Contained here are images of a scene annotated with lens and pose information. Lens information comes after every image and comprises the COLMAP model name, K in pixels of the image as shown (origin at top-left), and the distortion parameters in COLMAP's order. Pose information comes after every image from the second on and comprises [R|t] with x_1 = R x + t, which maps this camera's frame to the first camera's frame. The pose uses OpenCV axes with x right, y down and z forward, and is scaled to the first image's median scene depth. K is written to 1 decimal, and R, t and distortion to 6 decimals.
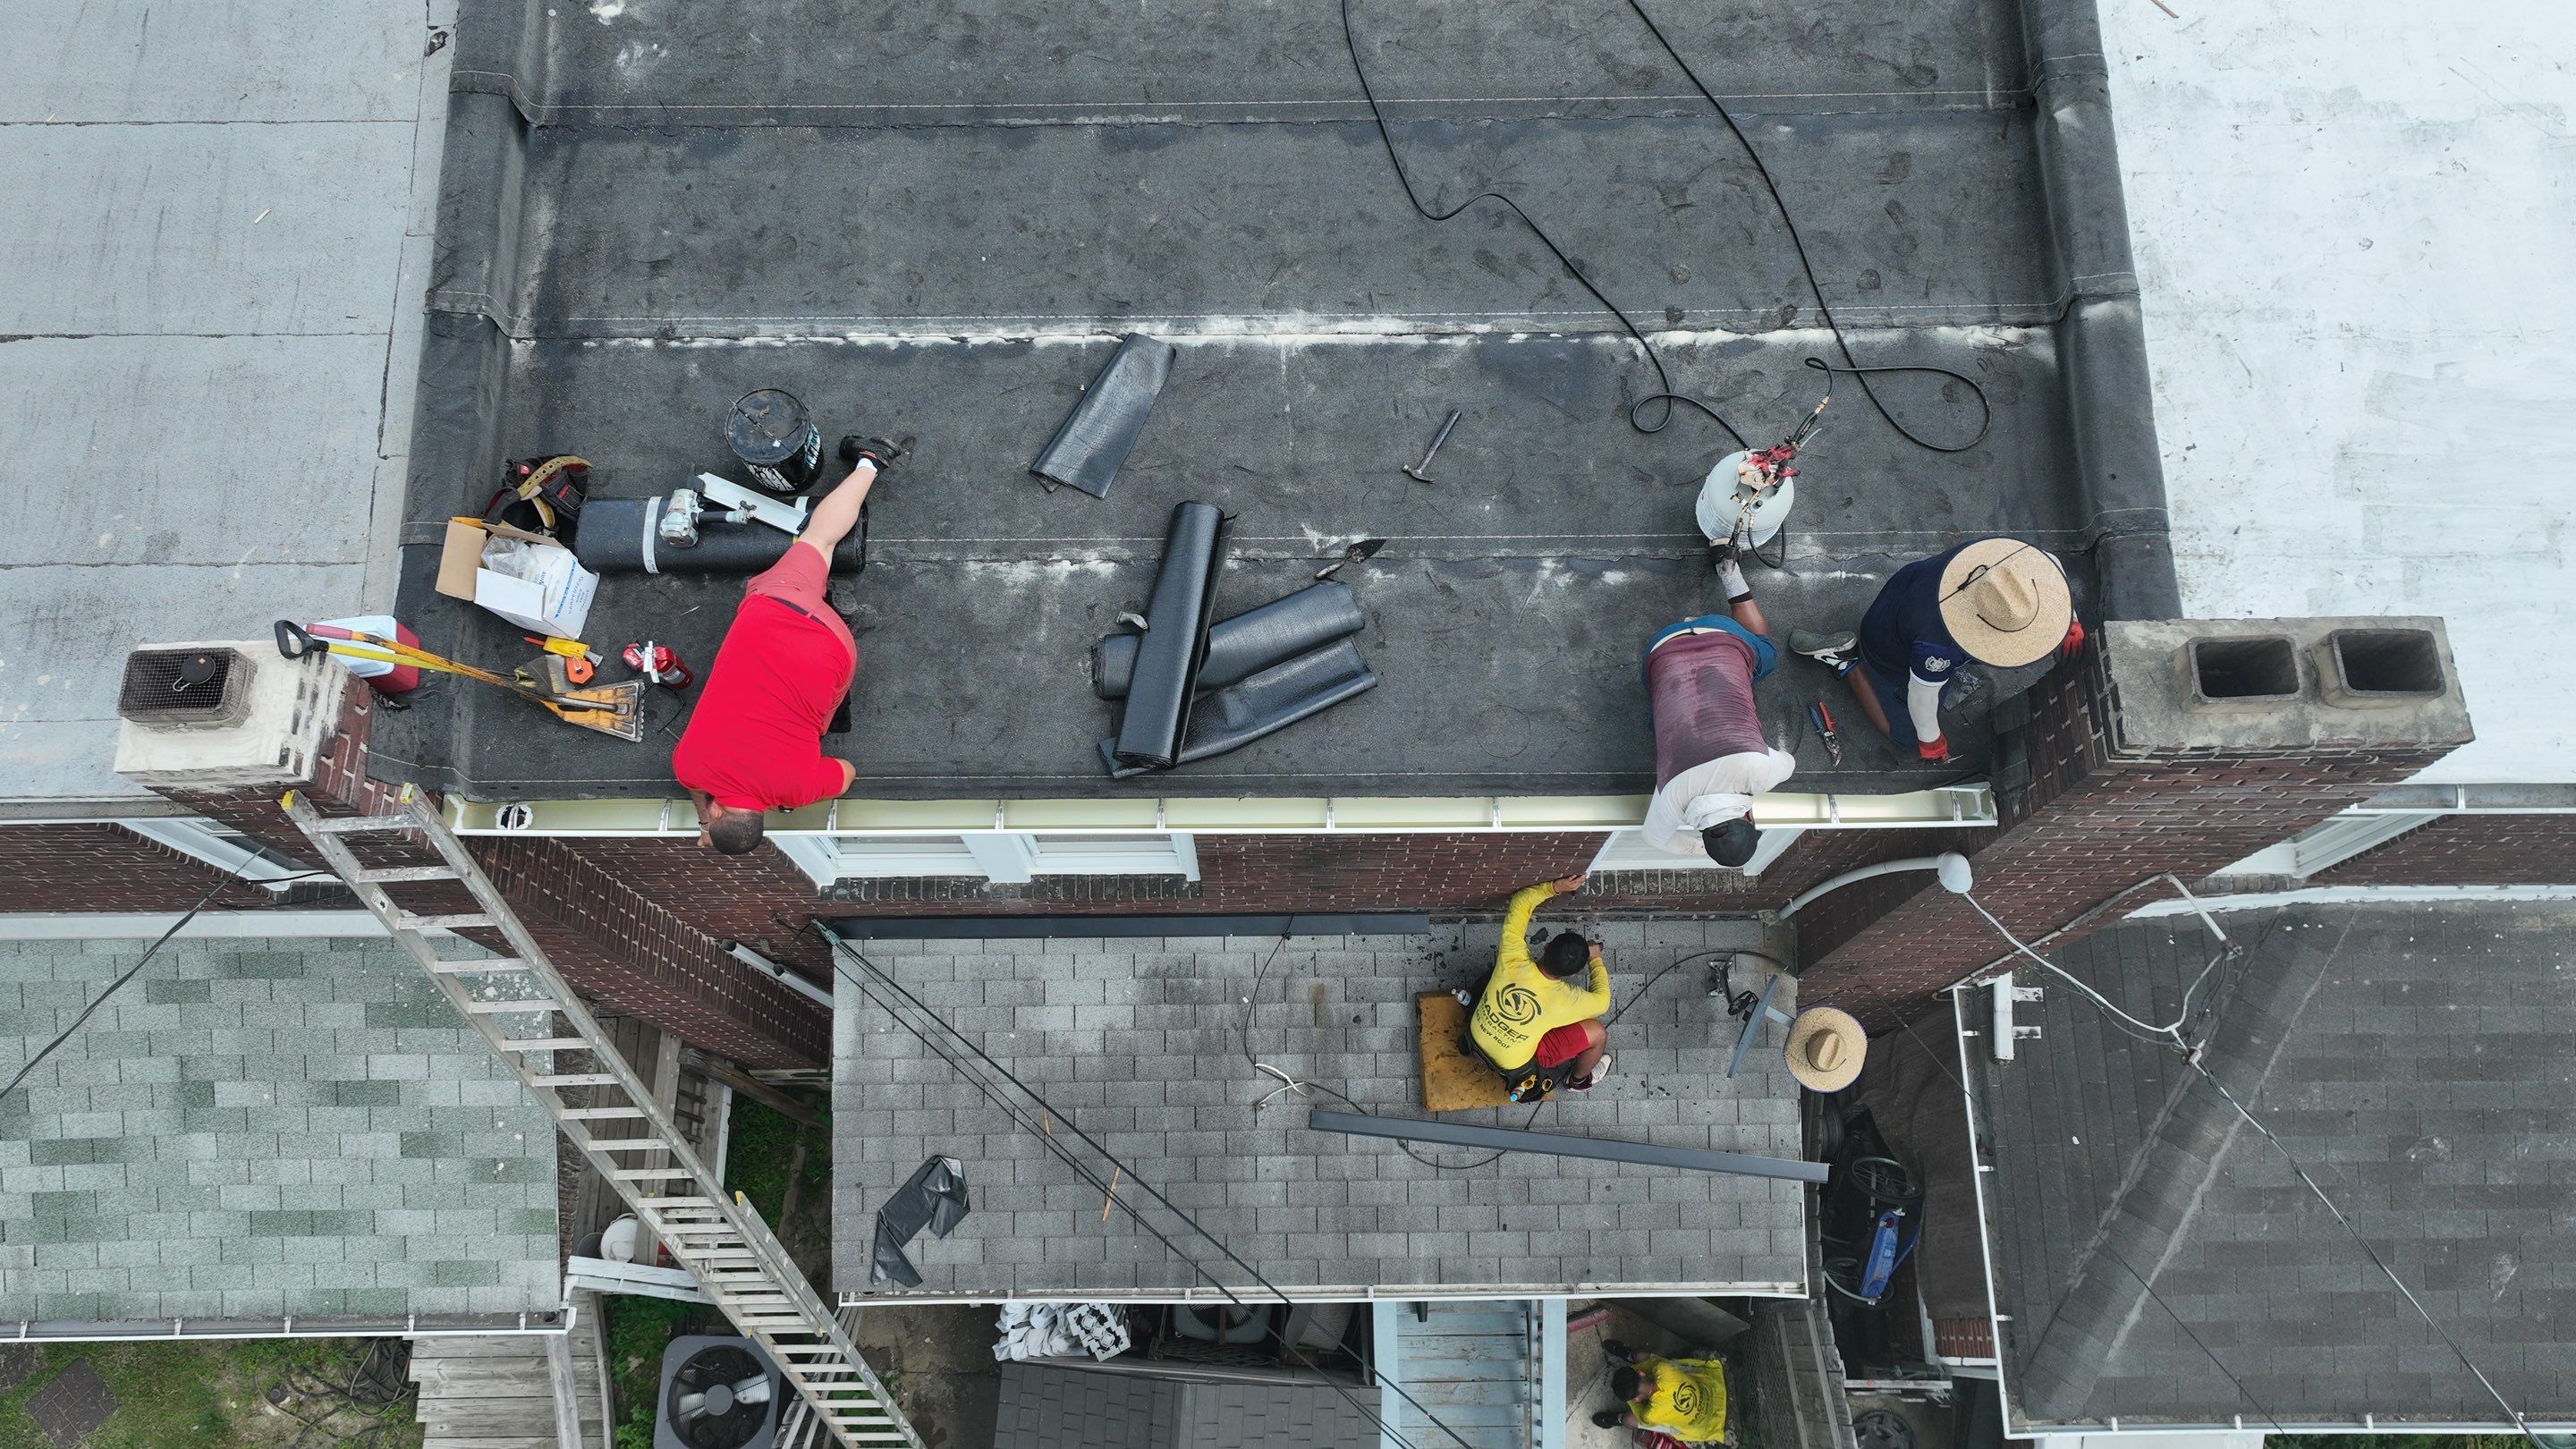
lens RADIAL K [[1818.5, 0, 1289.9], [0, 1818.5, 715.8], [0, 0, 1]] dist [-0.002353, 0.017557]
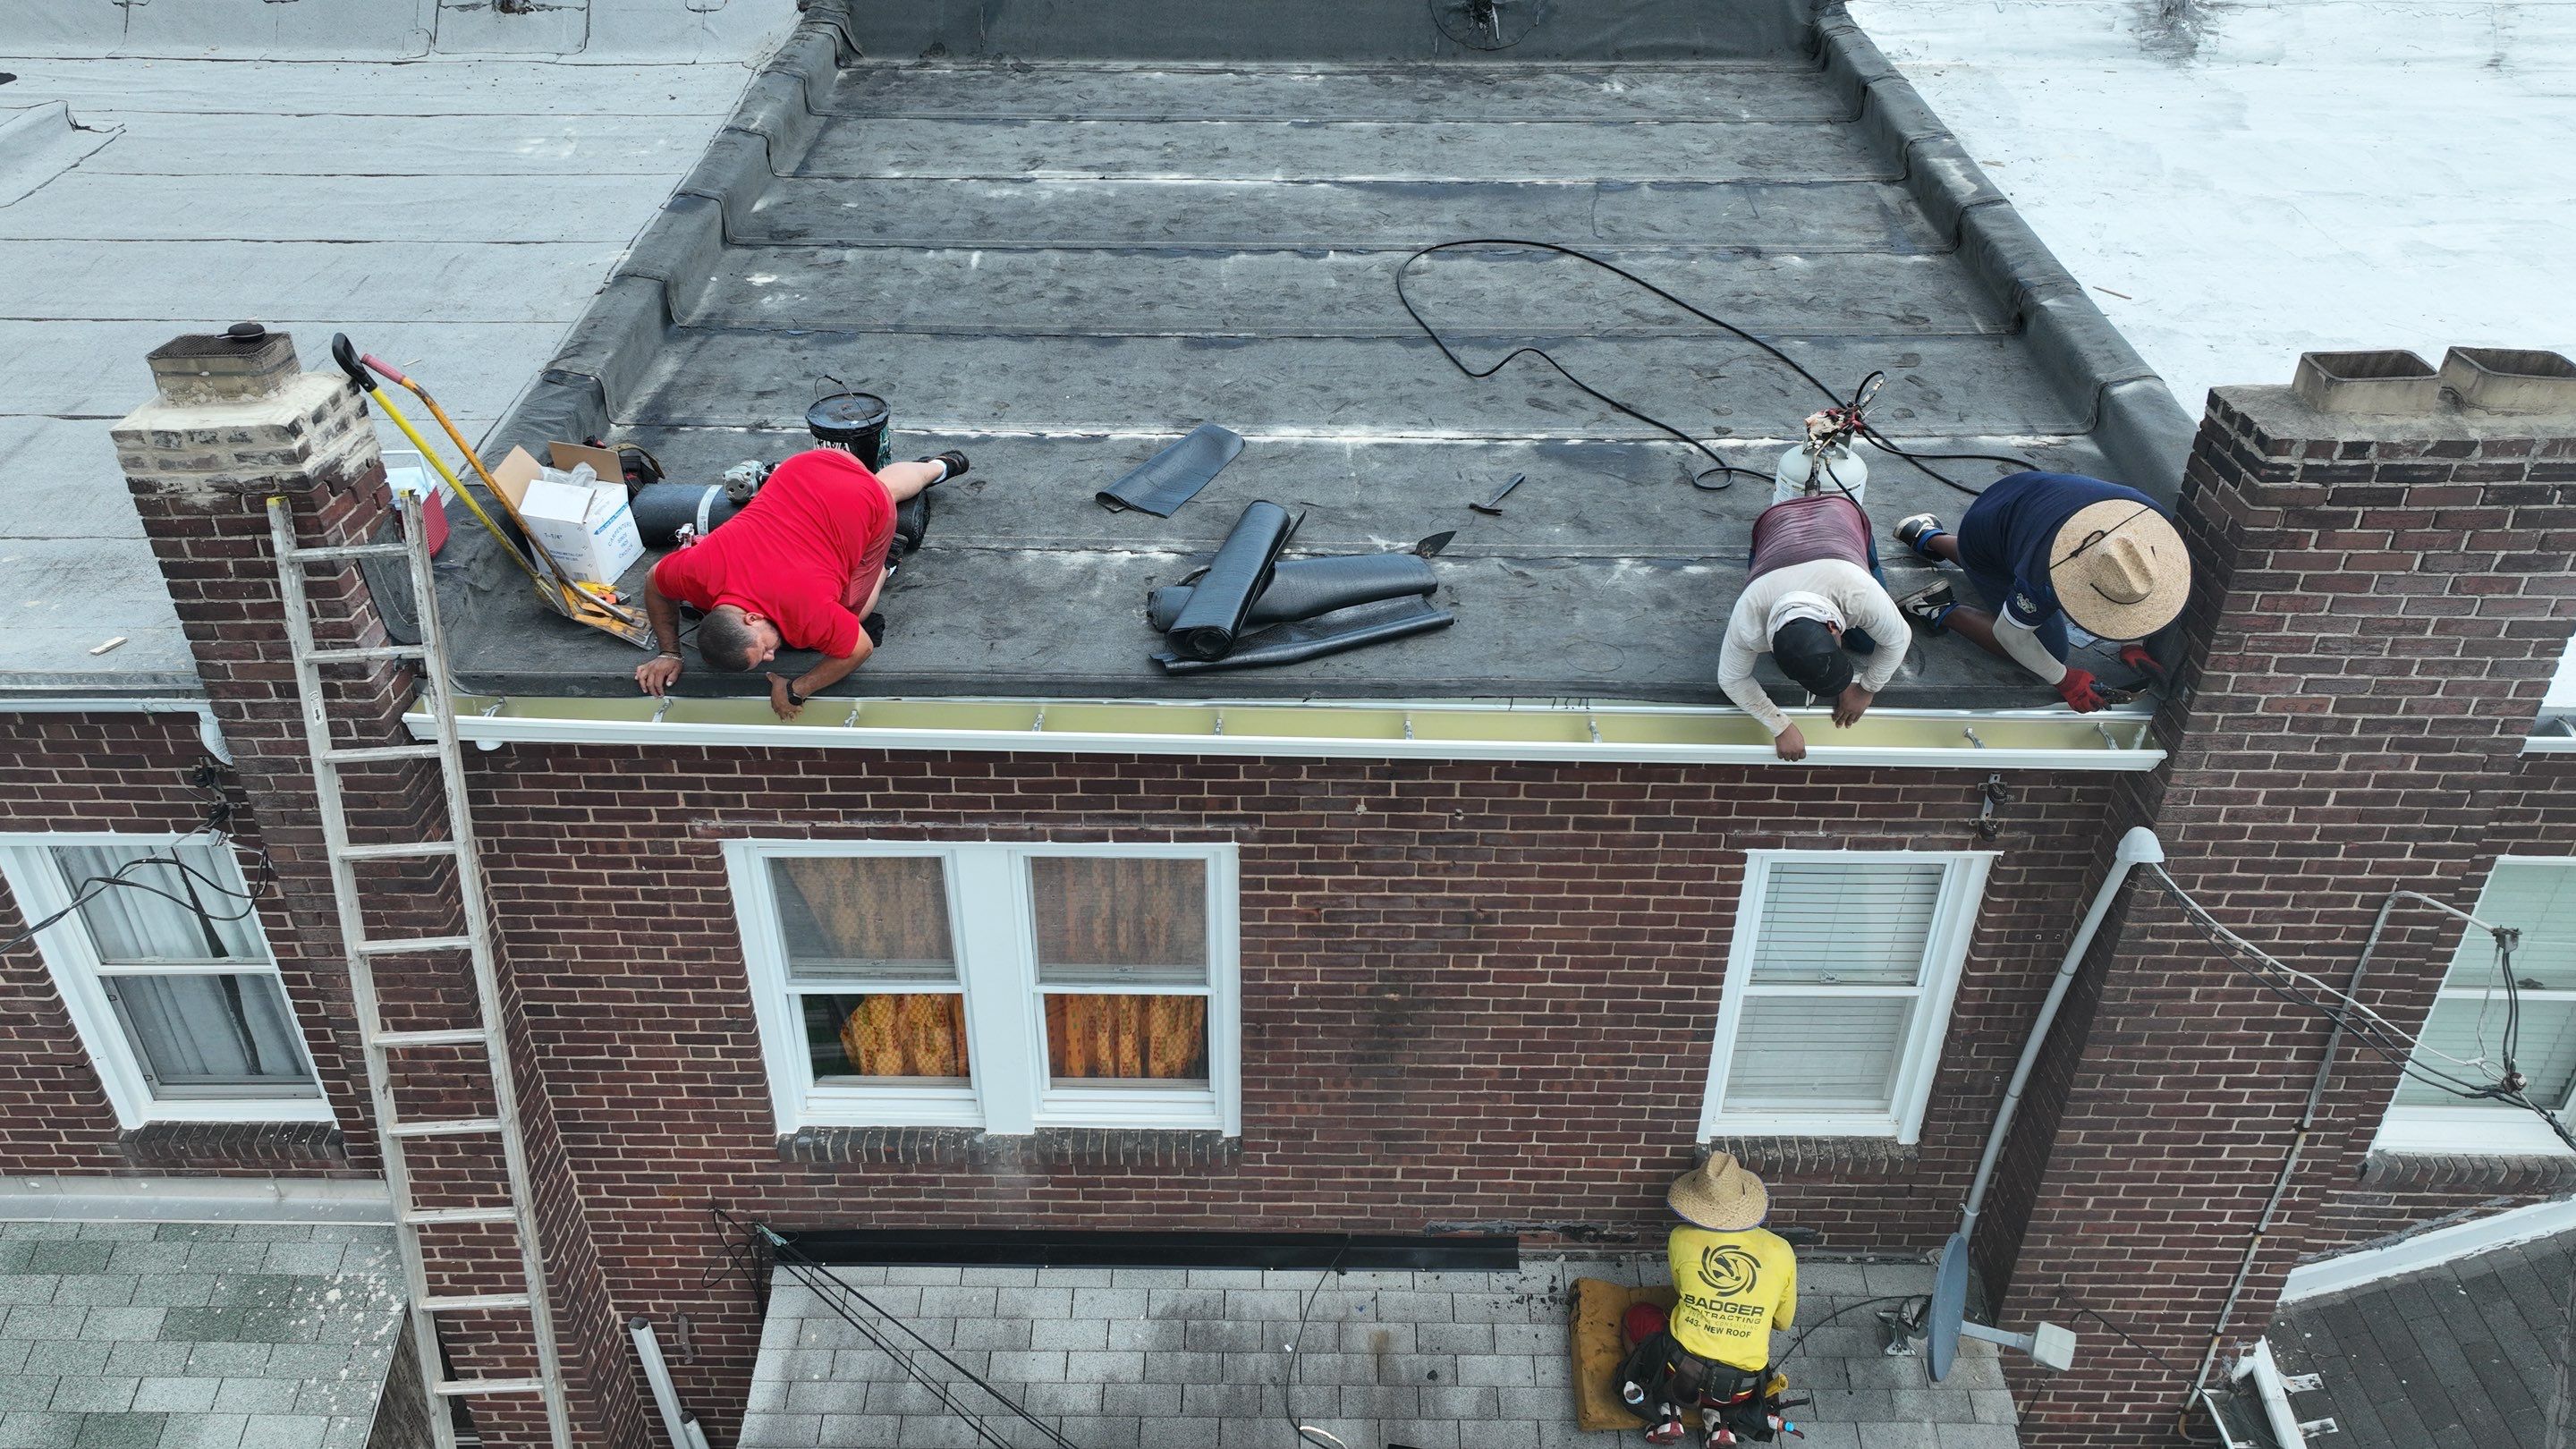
lens RADIAL K [[1818.5, 0, 1289.4], [0, 1818.5, 718.8], [0, 0, 1]] dist [-0.002353, 0.017557]
pose [[0.999823, 0.011520, -0.014892, -0.020121], [-0.018352, 0.772945, -0.634208, 0.577492], [0.004204, 0.634369, 0.773019, 0.297063]]
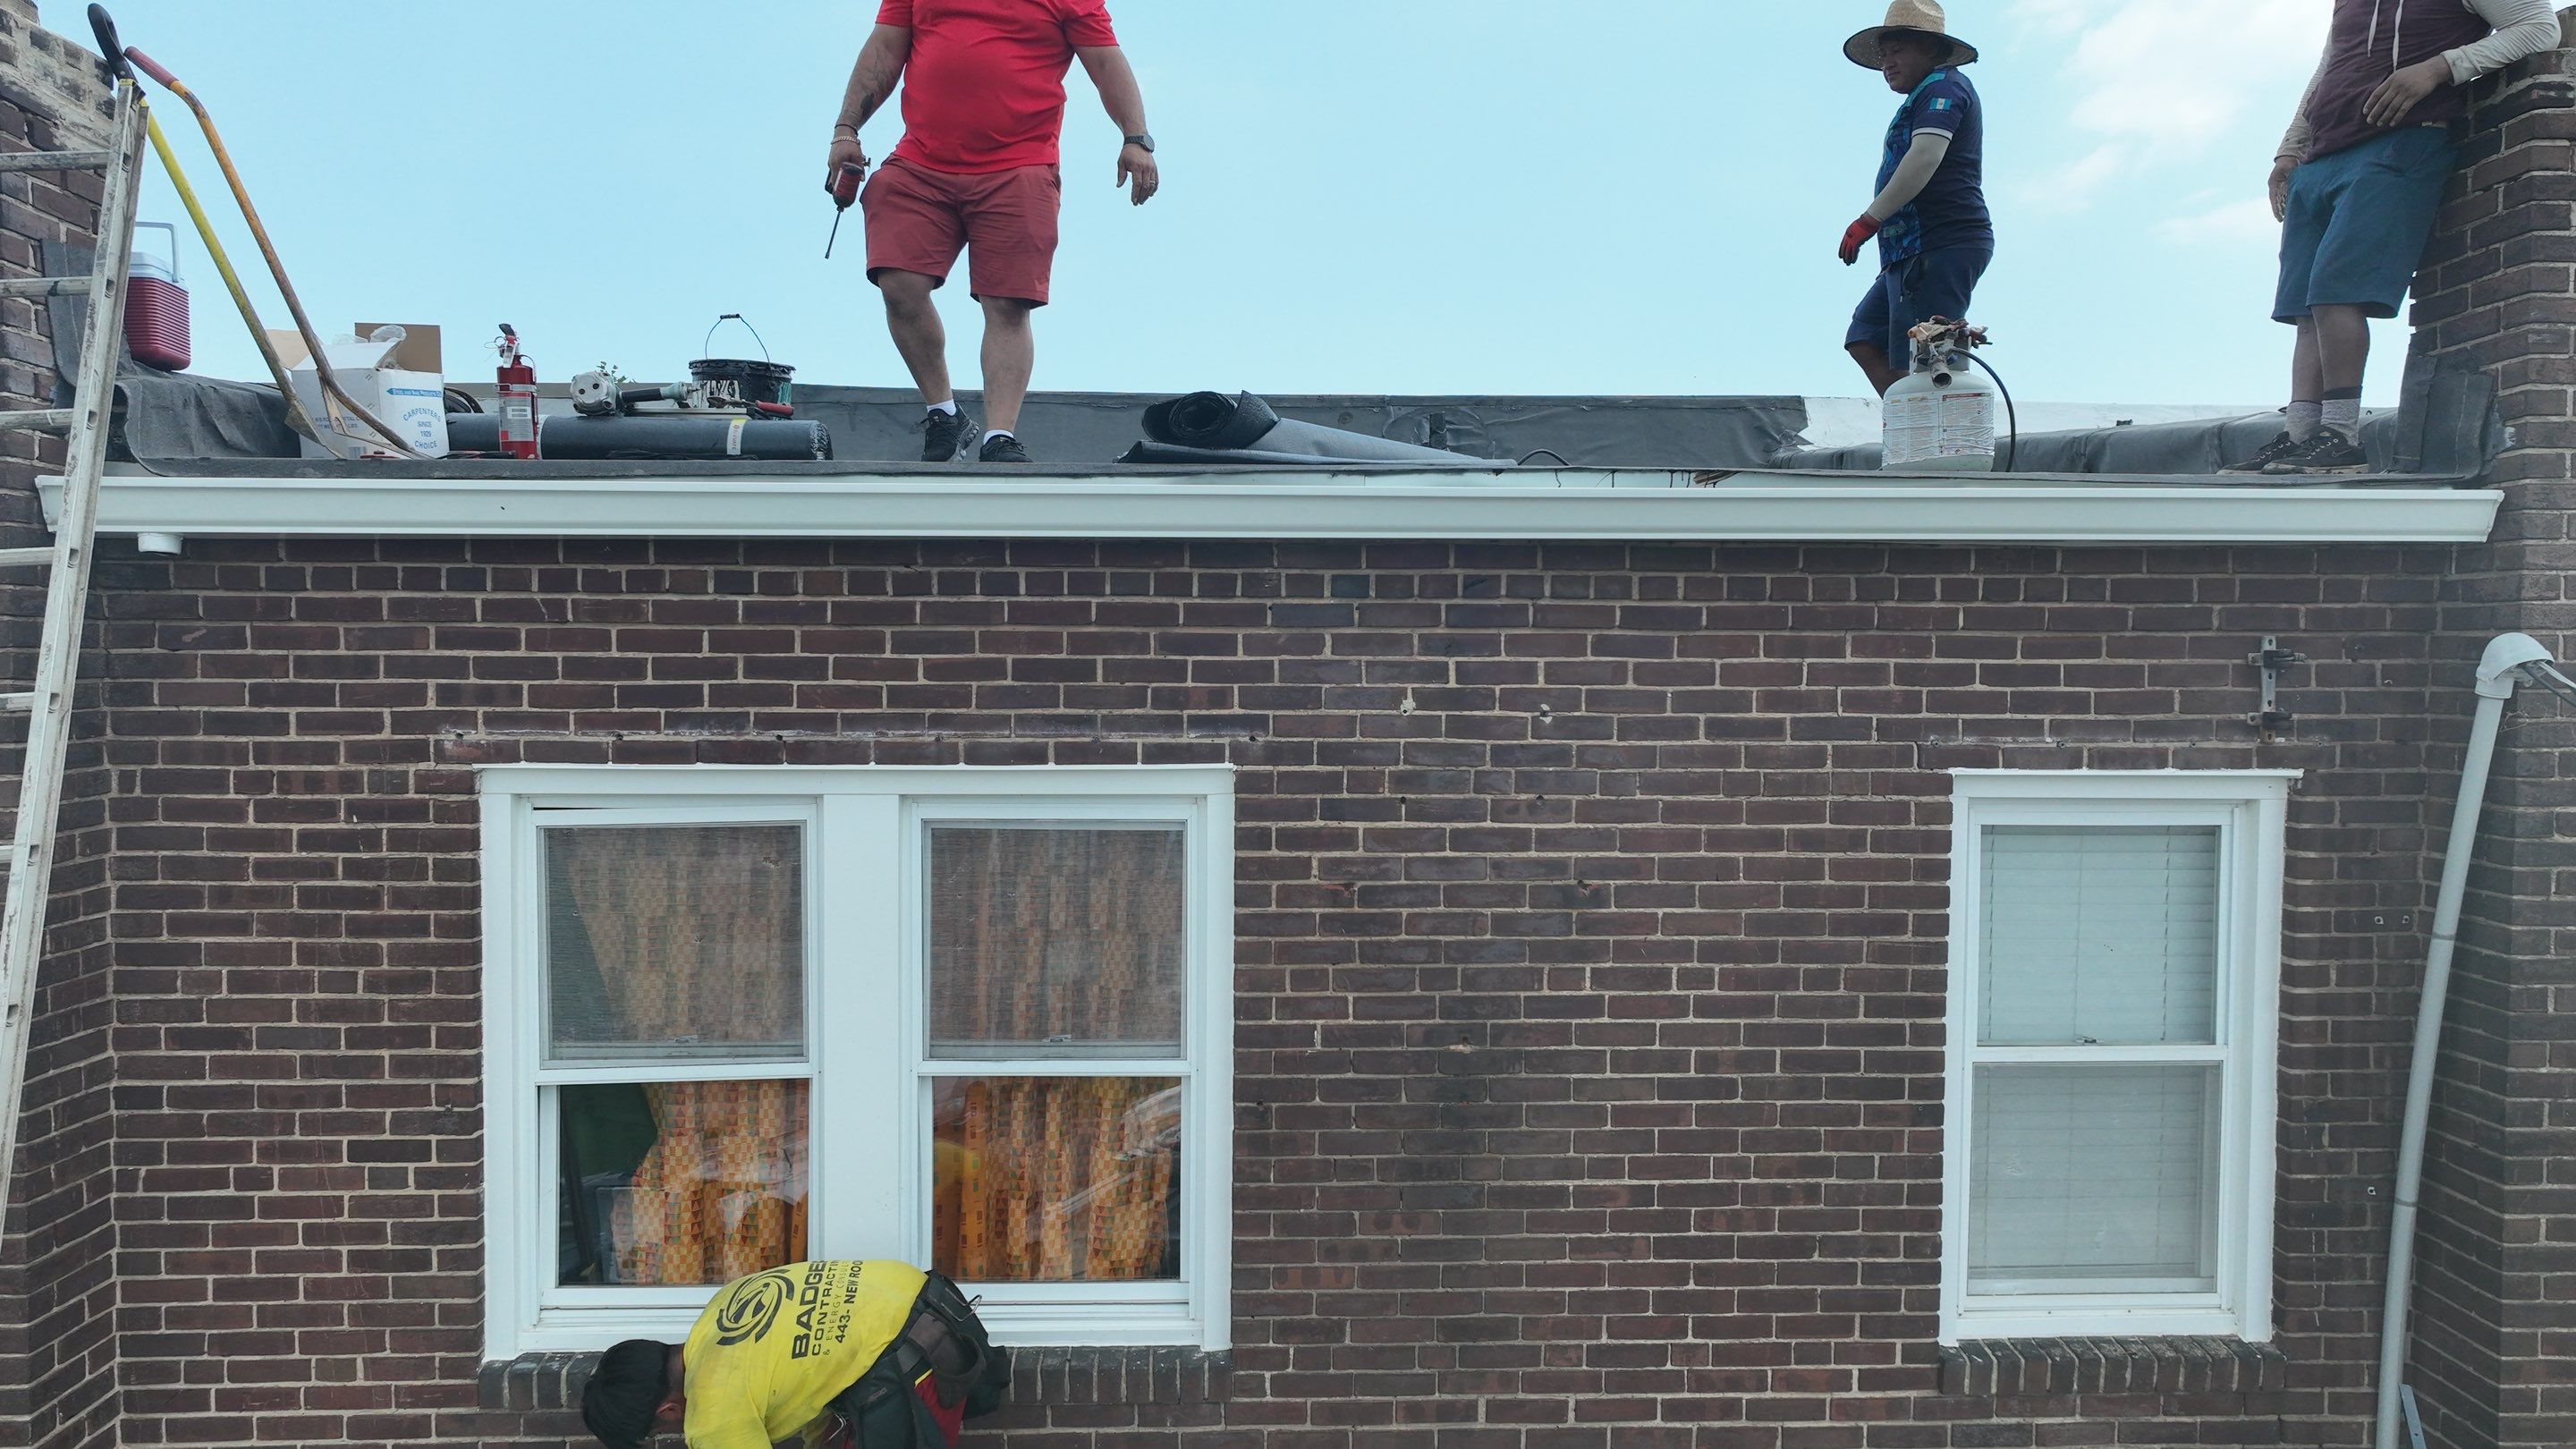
lens RADIAL K [[1818.5, 0, 1289.3], [0, 1818.5, 720.9], [0, 0, 1]] dist [-0.002353, 0.017557]
pose [[0.999546, -0.000171, 0.030144, -0.058135], [0.028255, 0.353800, -0.934894, 0.638035], [-0.010505, 0.935321, 0.353644, 0.796496]]
